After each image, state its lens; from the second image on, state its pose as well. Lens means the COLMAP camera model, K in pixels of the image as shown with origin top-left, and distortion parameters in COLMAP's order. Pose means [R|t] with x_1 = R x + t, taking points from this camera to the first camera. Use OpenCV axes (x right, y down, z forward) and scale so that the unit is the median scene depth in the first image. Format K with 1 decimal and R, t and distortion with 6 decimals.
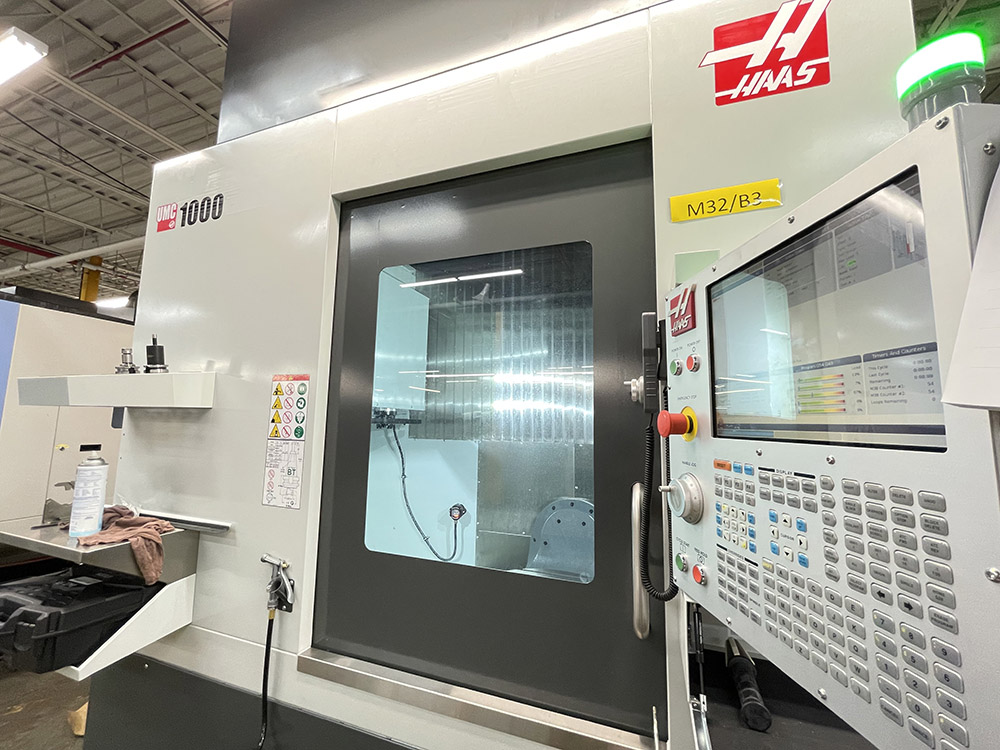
lens RADIAL K [[409.0, 0, 500.0], [0, 409.0, 375.0], [0, 0, 1]] dist [-0.000874, -0.000442]
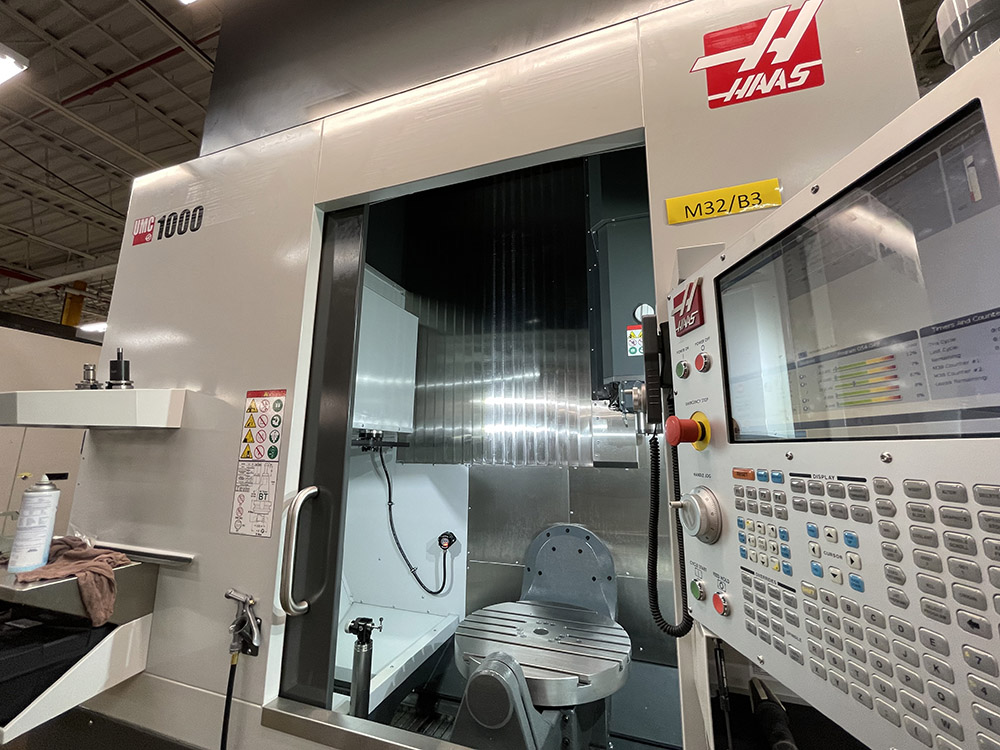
lens RADIAL K [[409.0, 0, 500.0], [0, 409.0, 375.0], [0, 0, 1]] dist [-0.000874, -0.000442]
pose [[0.999760, -0.005342, 0.021255, 0.002193], [0.006714, 0.997861, -0.065021, 0.031425], [-0.020862, 0.065148, 0.997658, 0.061936]]
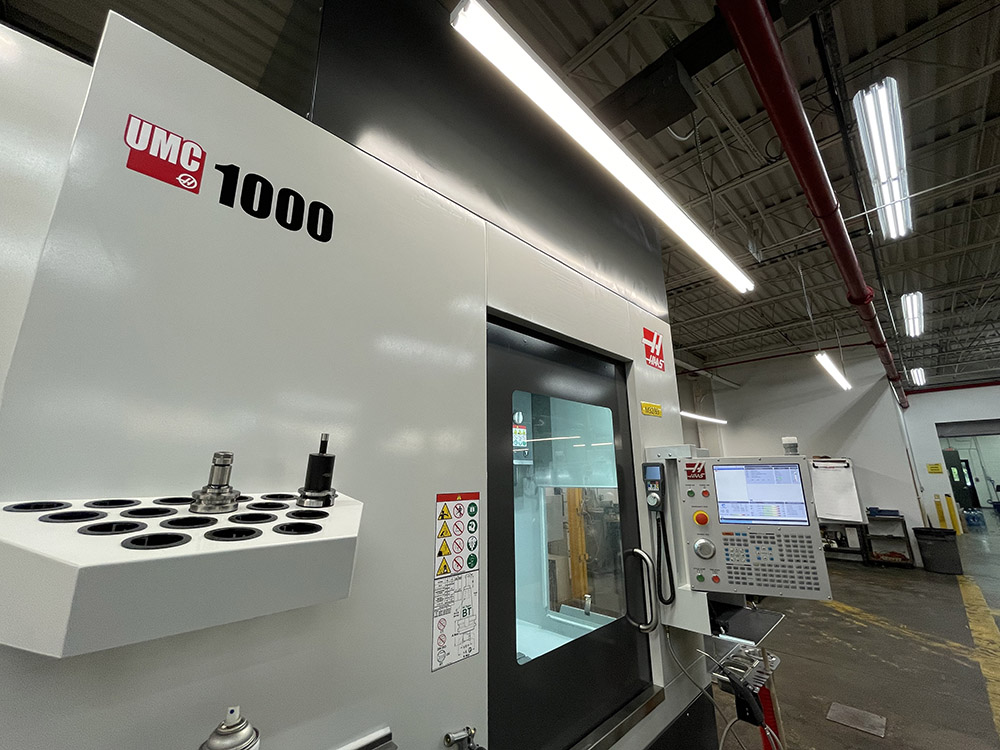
lens RADIAL K [[409.0, 0, 500.0], [0, 409.0, 375.0], [0, 0, 1]] dist [-0.000874, -0.000442]
pose [[0.423220, 0.191875, 0.885476, -1.434288], [-0.088283, 0.981401, -0.170466, -0.118662], [-0.901715, -0.006027, 0.432288, 0.609937]]
